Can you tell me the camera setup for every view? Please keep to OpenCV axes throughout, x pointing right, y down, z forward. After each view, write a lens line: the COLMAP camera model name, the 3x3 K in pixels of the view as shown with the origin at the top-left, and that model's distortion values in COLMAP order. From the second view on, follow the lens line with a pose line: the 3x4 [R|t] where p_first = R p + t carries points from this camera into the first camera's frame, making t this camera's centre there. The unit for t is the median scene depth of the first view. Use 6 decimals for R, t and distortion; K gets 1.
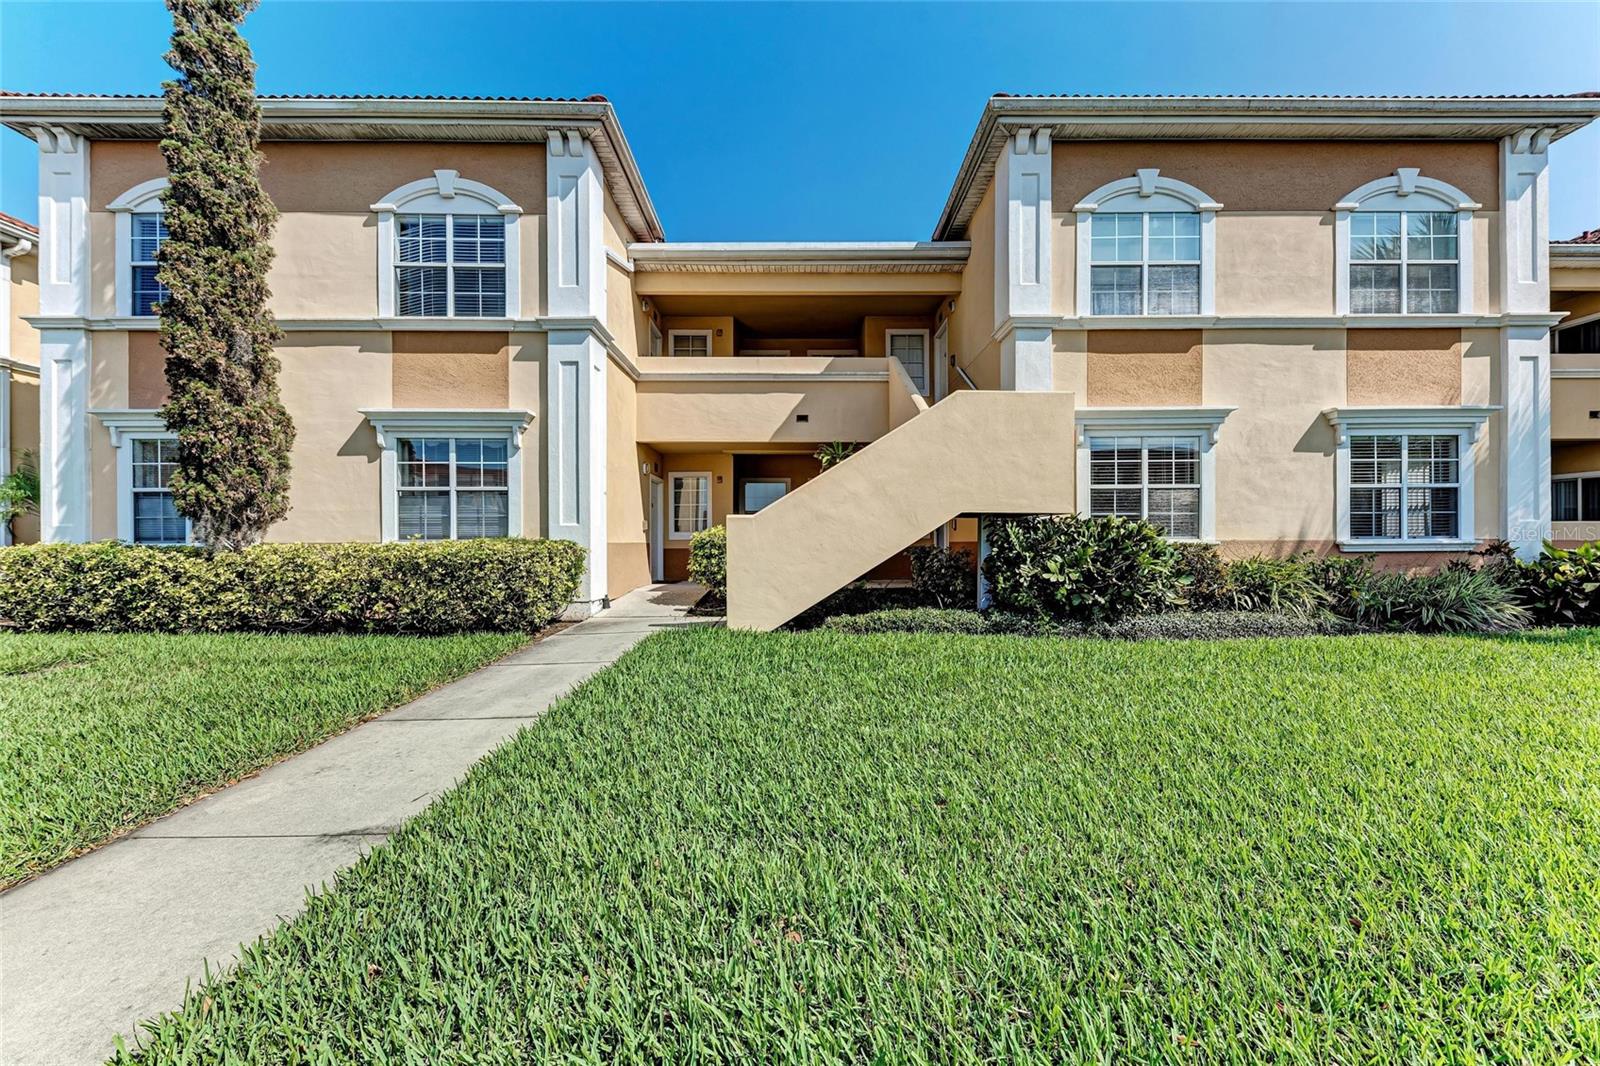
lens RADIAL K [[595.4, 0, 808.6], [0, 595.4, 539.5], [0, 0, 1]] dist [-0.002287, -0.000942]
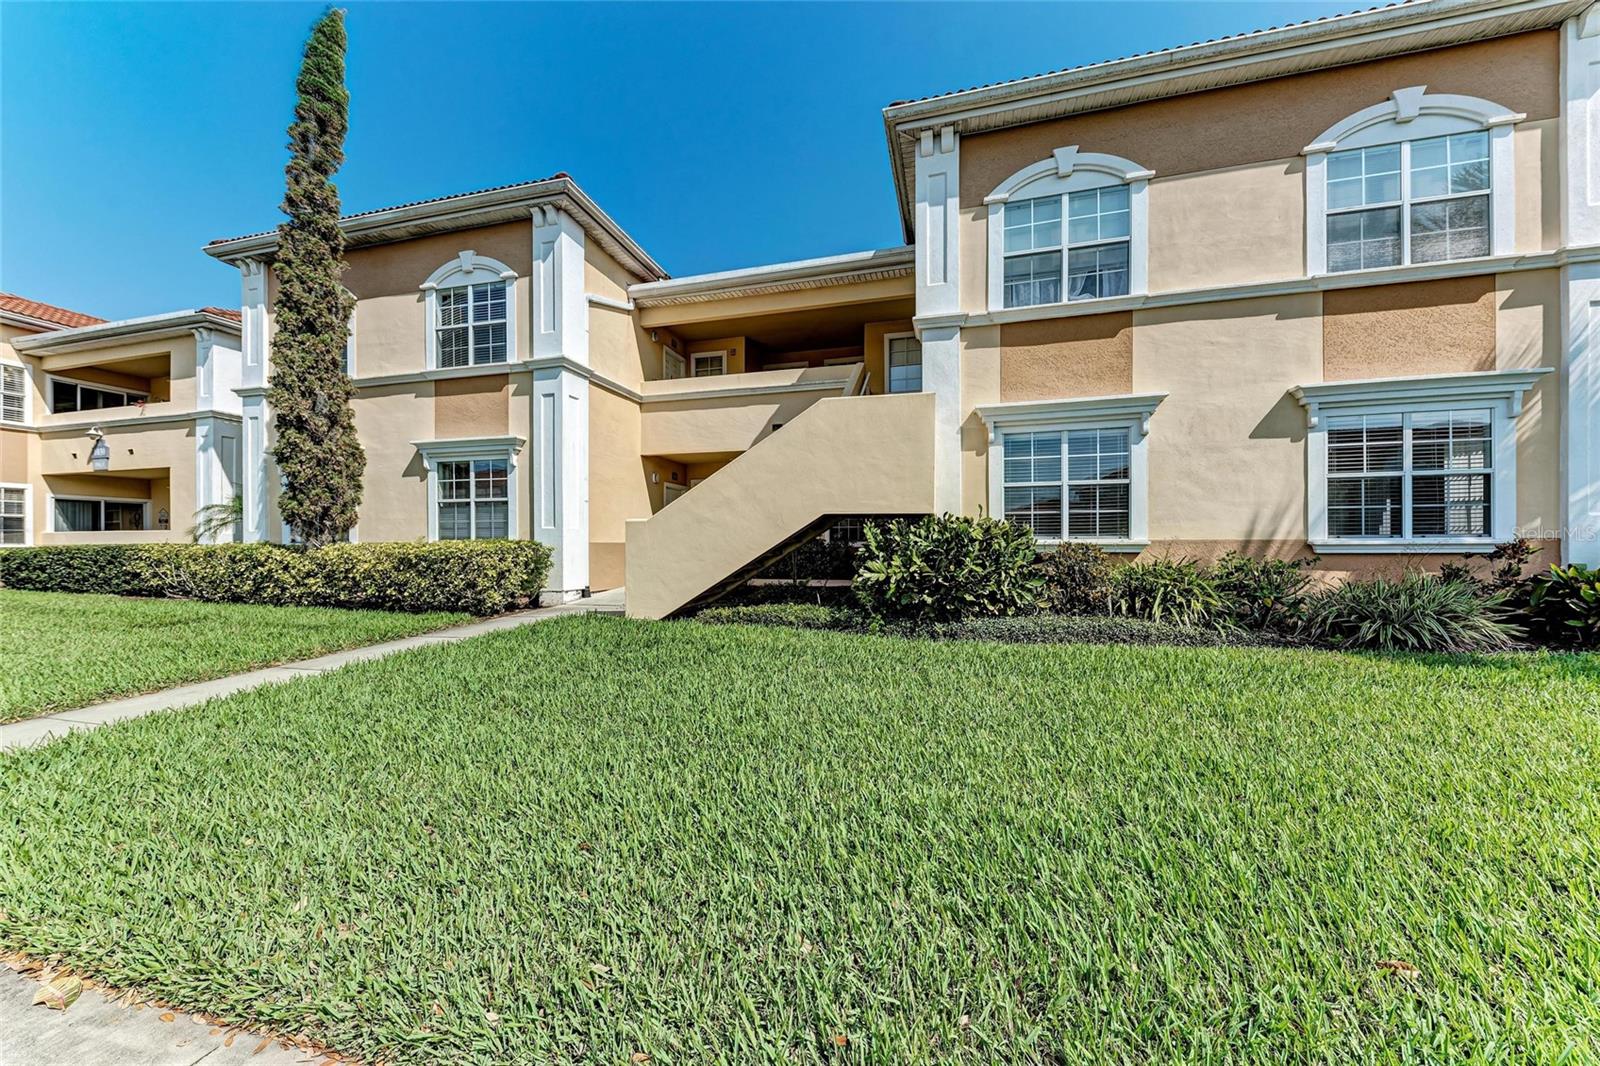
lens RADIAL K [[595.4, 0, 805.9], [0, 595.4, 538.5], [0, 0, 1]] dist [-0.002287, -0.000942]
pose [[0.960163, -0.002093, -0.279433, 0.442658], [0.000721, 0.999987, -0.005014, 0.002531], [0.279440, 0.004613, 0.960152, -0.019452]]
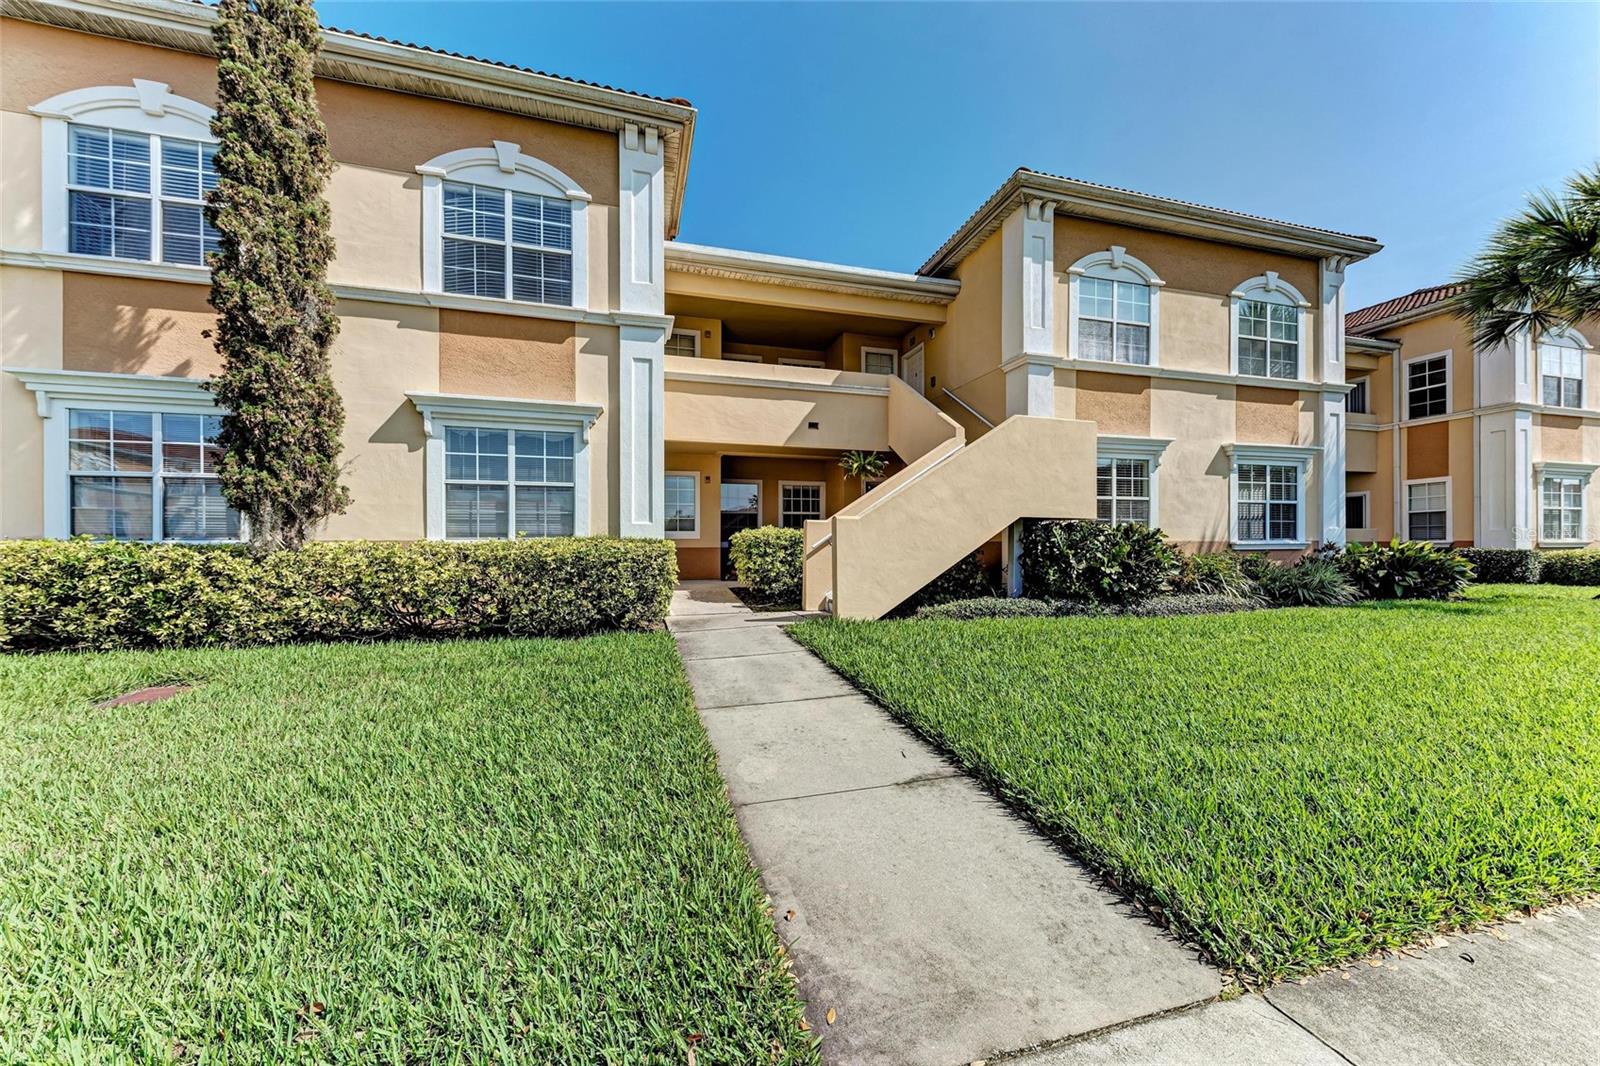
lens RADIAL K [[595.4, 0, 810.0], [0, 595.4, 539.8], [0, 0, 1]] dist [-0.002287, -0.000942]
pose [[0.960631, 0.003881, 0.277800, -0.408404], [-0.003668, 0.999992, -0.001287, 0.002986], [-0.277802, 0.000217, 0.960638, -0.030855]]
